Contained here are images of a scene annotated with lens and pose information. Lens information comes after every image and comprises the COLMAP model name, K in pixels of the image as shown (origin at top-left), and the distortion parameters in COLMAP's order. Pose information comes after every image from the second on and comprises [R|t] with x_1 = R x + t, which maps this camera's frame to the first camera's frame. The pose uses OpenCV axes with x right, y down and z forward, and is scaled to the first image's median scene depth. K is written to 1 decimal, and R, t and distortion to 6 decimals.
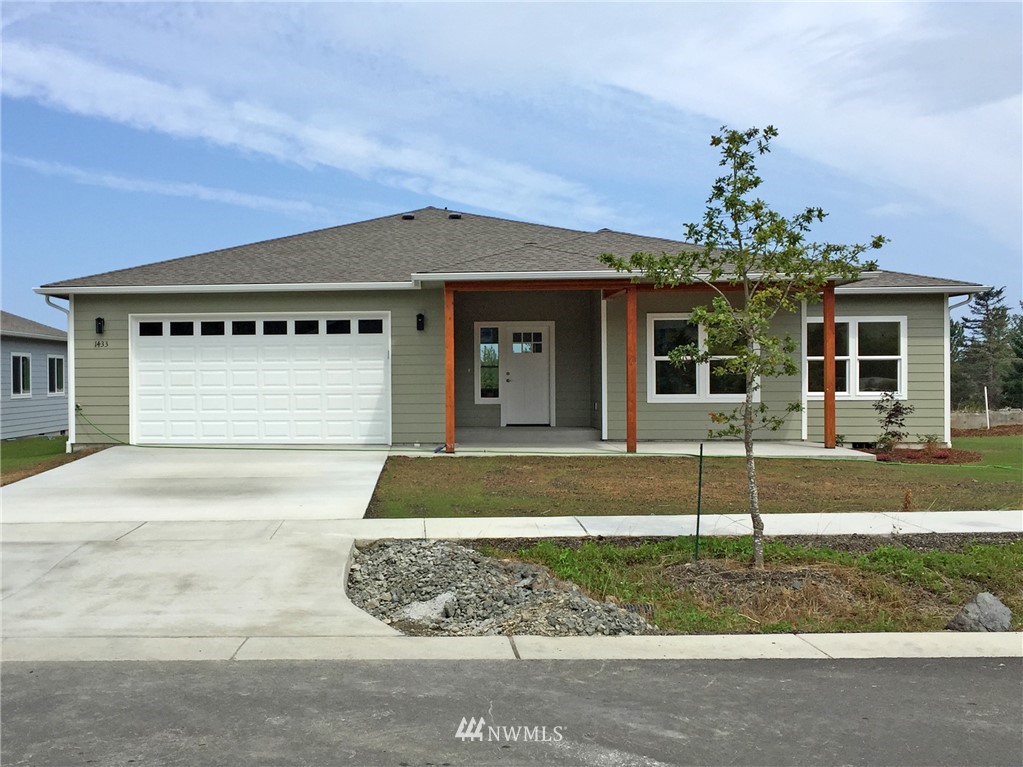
lens RADIAL K [[913.7, 0, 511.5], [0, 913.7, 383.5], [0, 0, 1]] dist [0.006503, 0.005145]
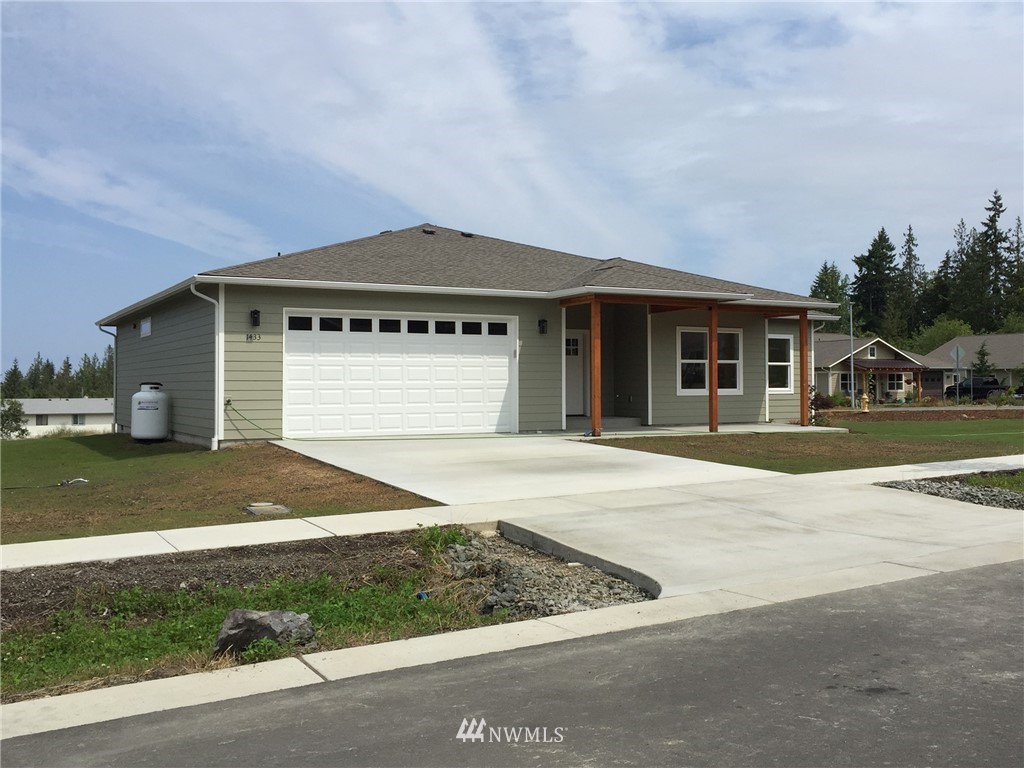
lens RADIAL K [[914.6, 0, 512.0], [0, 914.6, 384.0], [0, 0, 1]] dist [0.006503, 0.005145]
pose [[0.845042, 0.003474, 0.534689, -0.738957], [-0.003688, 0.999993, -0.000668, 0.006546], [-0.534688, -0.001408, 0.845049, 0.031763]]
